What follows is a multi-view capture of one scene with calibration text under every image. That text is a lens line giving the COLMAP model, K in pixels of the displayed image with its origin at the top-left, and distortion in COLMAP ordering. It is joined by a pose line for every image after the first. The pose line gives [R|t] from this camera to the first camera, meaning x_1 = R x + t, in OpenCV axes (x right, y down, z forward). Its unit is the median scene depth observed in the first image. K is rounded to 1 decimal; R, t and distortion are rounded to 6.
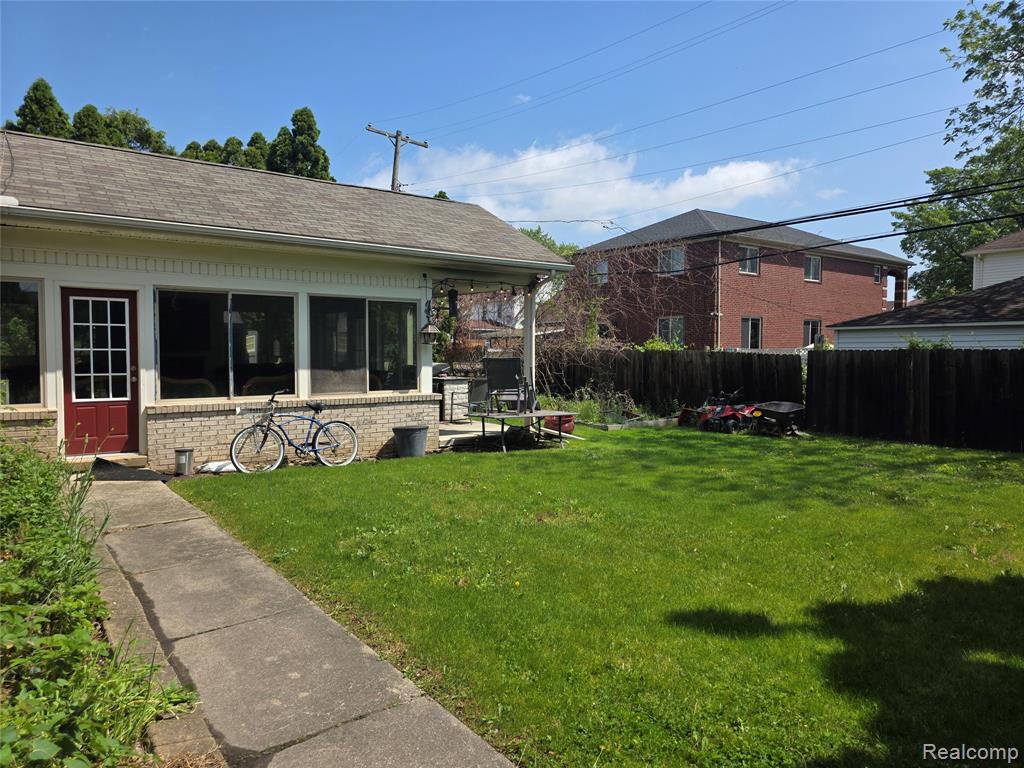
lens RADIAL K [[679.3, 0, 507.5], [0, 679.3, 379.9], [0, 0, 1]] dist [0.053659, -0.053756]
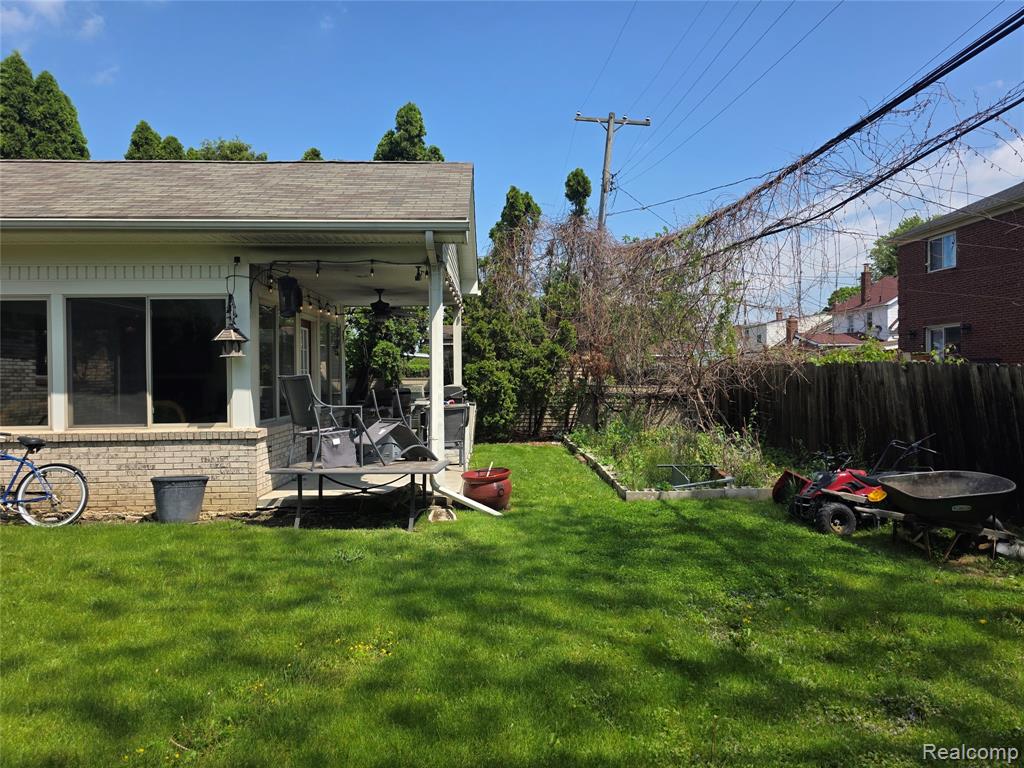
lens RADIAL K [[679.3, 0, 507.5], [0, 679.3, 379.9], [0, 0, 1]] dist [0.053659, -0.053756]
pose [[0.826127, -0.008112, -0.563425, 0.514254], [-0.013127, 0.999348, -0.033635, -0.010382], [0.563331, 0.035182, 0.825482, 0.593334]]
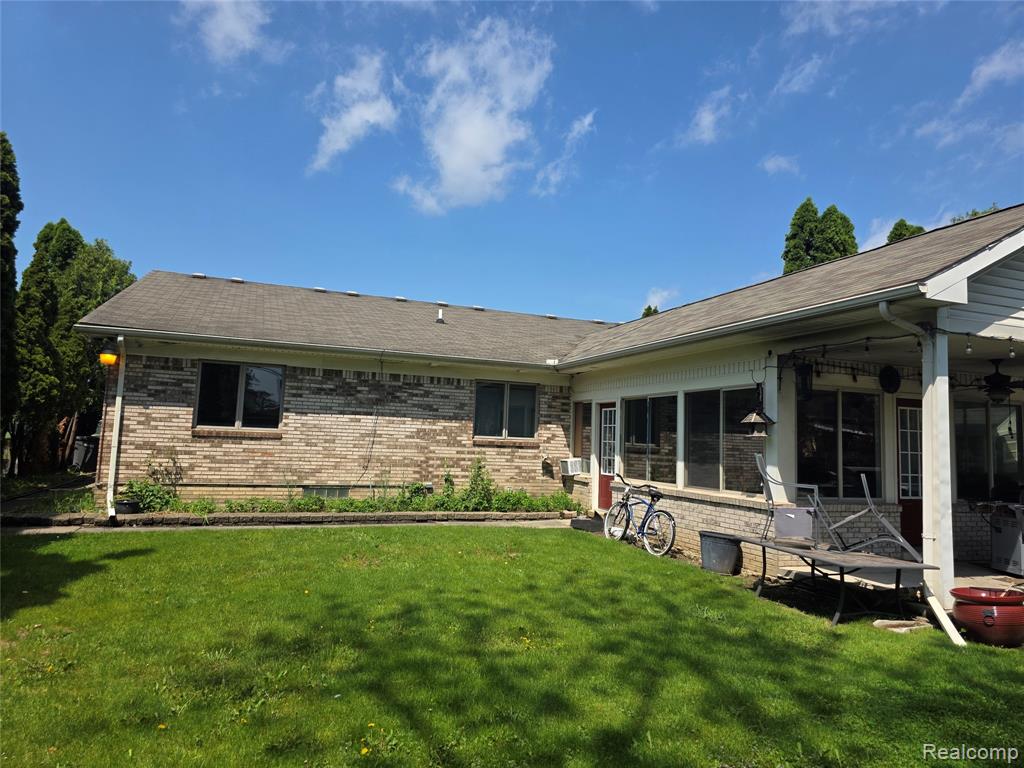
lens RADIAL K [[676.4, 0, 520.7], [0, 676.4, 382.7], [0, 0, 1]] dist [0.034445, -0.006001]
pose [[-0.258650, -0.098518, -0.960934, 0.741403], [-0.081765, 0.993448, -0.079843, -0.030264], [0.962504, 0.057919, -0.265011, 0.950973]]
